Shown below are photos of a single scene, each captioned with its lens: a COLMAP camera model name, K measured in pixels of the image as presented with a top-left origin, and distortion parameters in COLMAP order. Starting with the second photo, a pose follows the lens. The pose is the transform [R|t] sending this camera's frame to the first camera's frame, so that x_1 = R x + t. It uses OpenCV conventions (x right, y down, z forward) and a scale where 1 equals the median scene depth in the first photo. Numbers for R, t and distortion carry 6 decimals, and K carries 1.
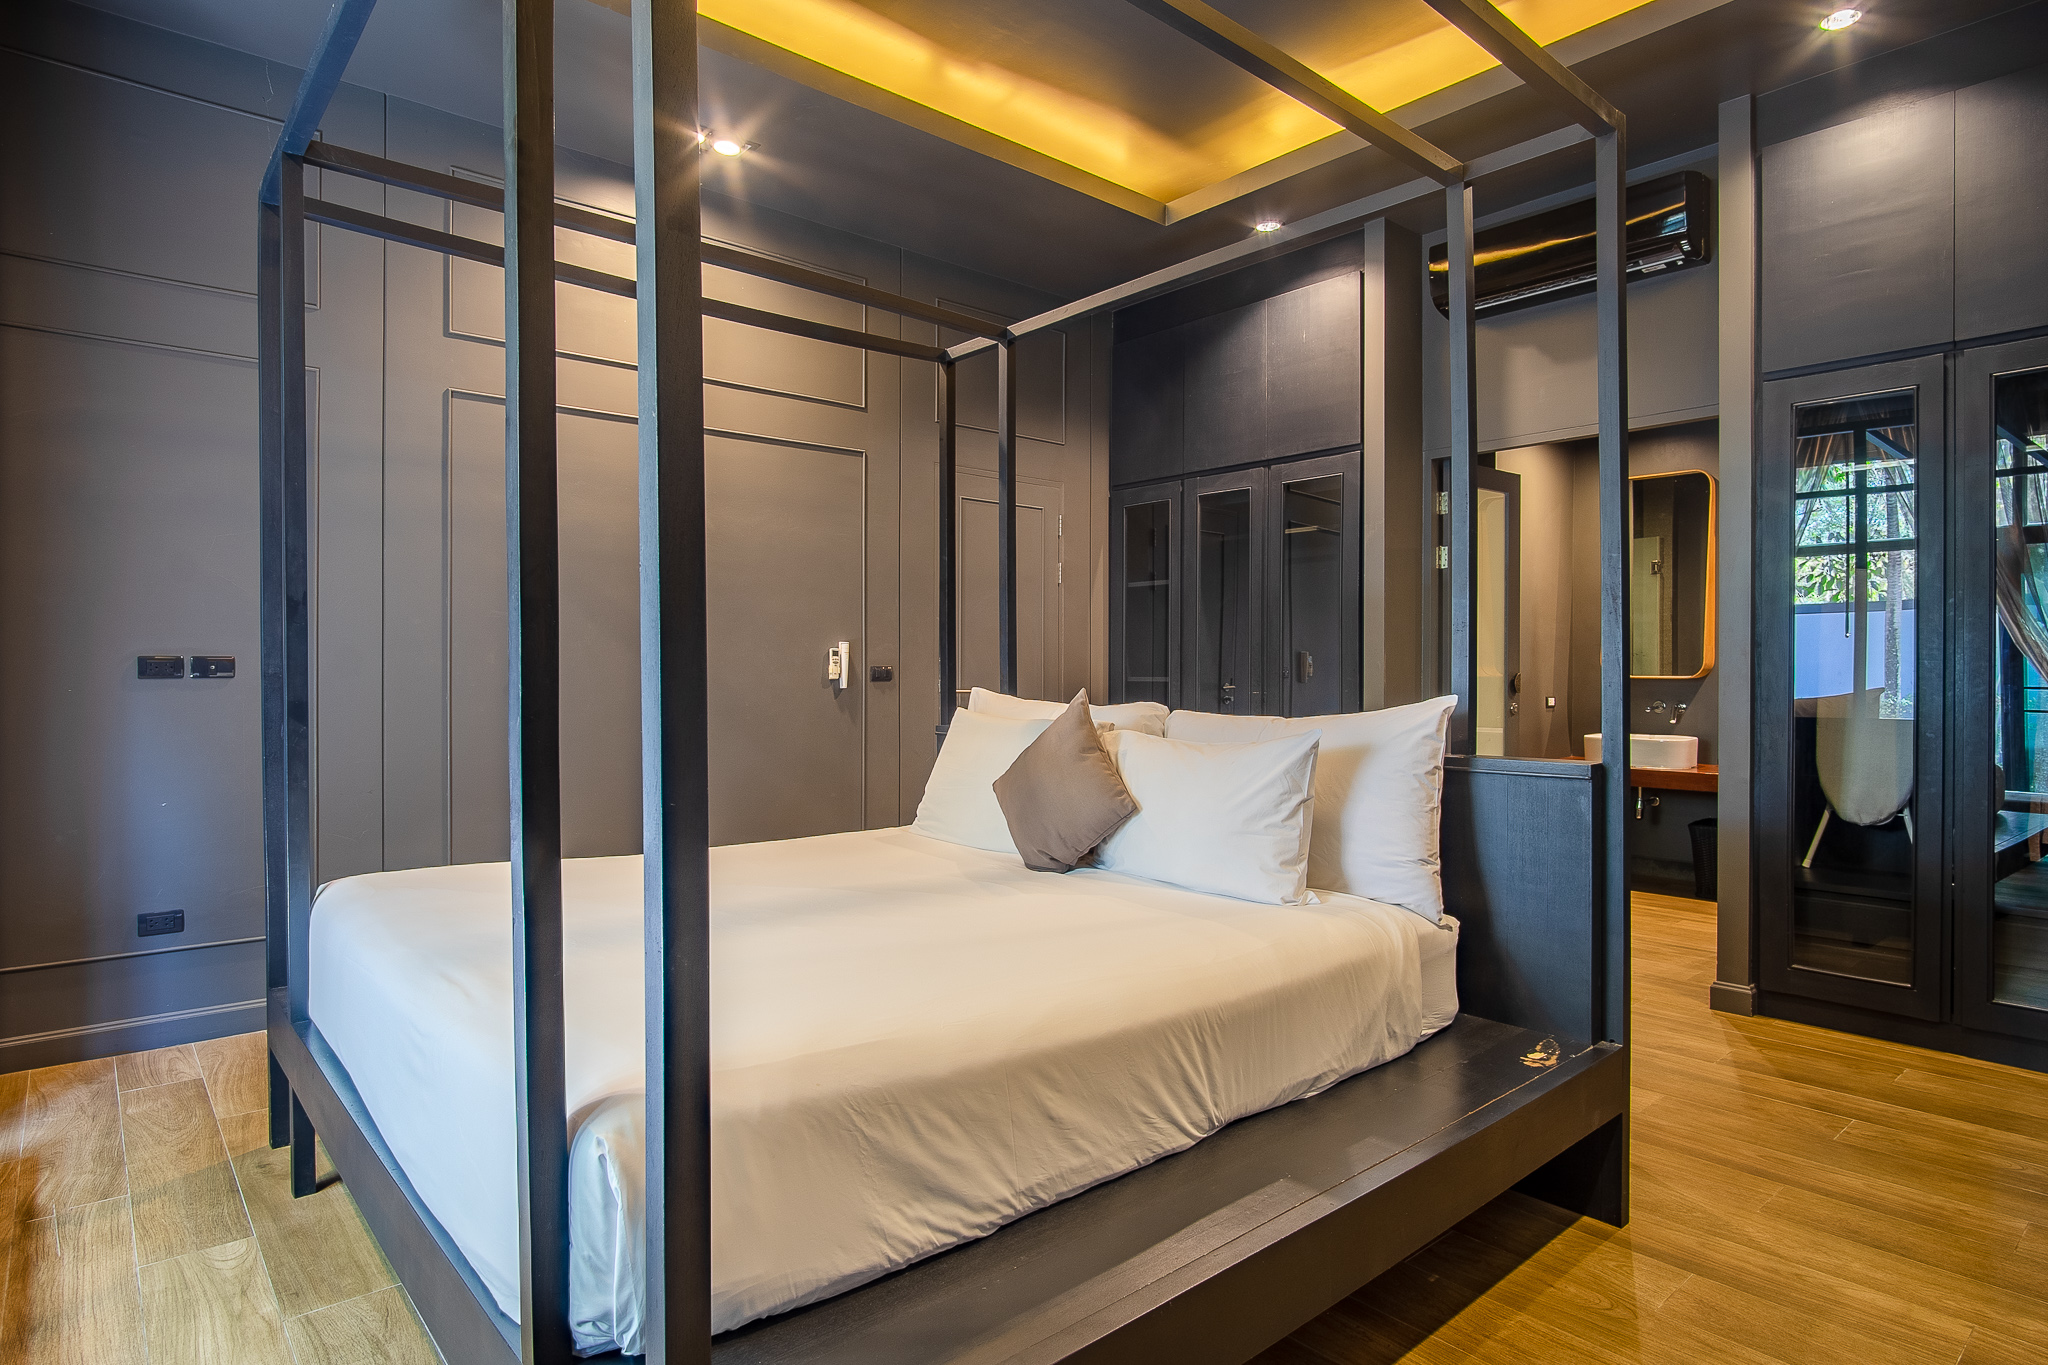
lens RADIAL K [[1109.5, 0, 1020.6], [0, 1109.5, 682.6], [0, 0, 1]] dist [-0.014061, 0.005145]
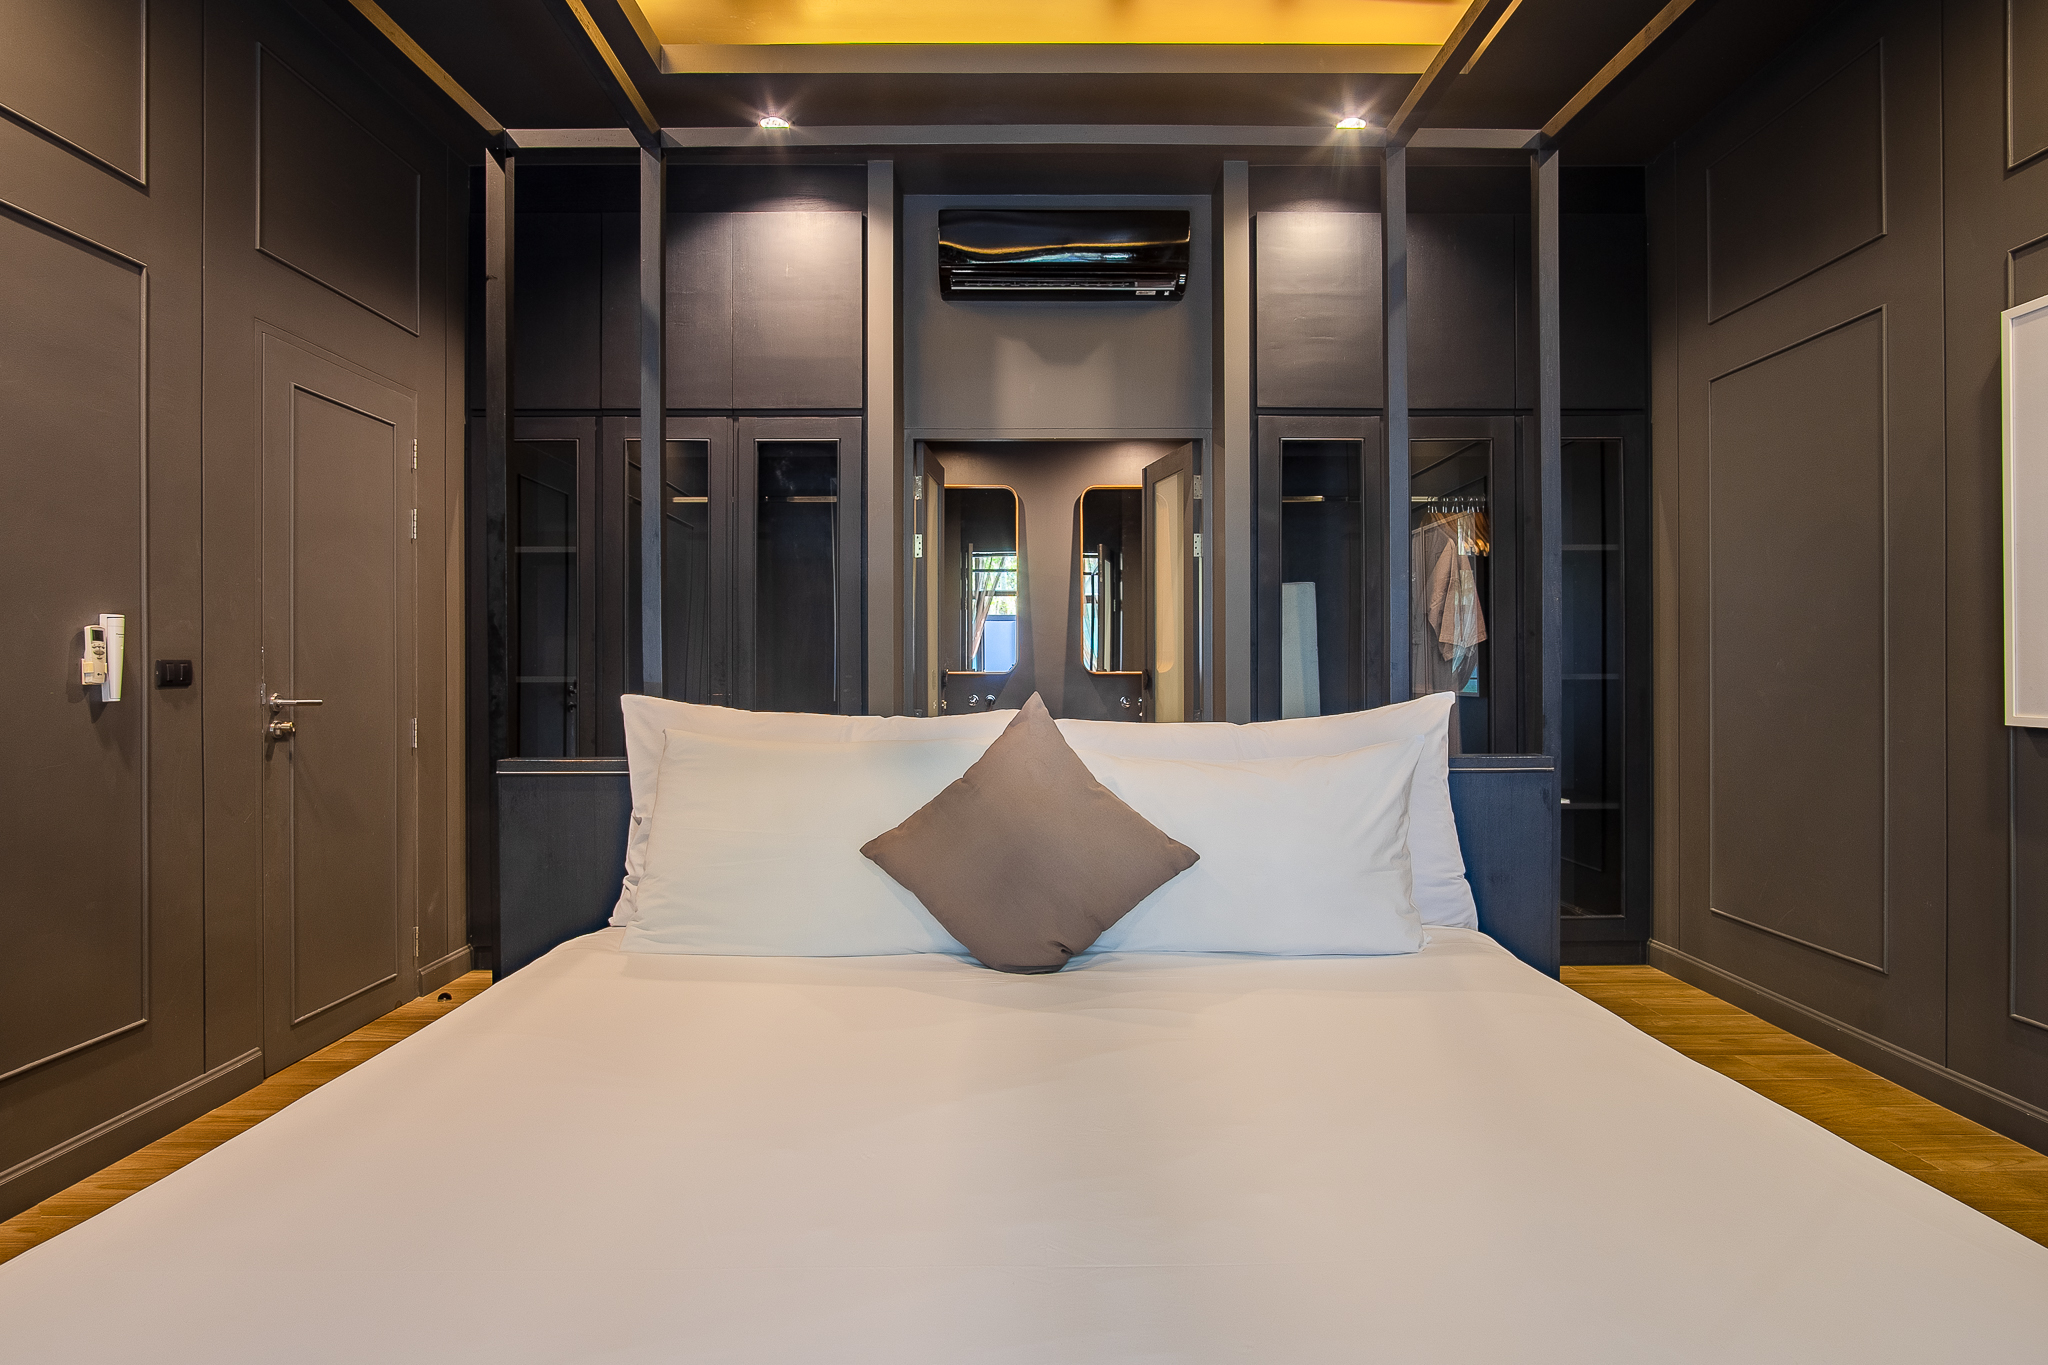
lens RADIAL K [[1109.5, 0, 1024.3], [0, 1109.5, 681.0], [0, 0, 1]] dist [-0.014061, 0.005145]
pose [[0.654344, -0.010091, 0.756130, -0.274520], [0.009341, 0.999943, 0.005261, -0.003520], [-0.756139, 0.003620, 0.654401, 0.326909]]
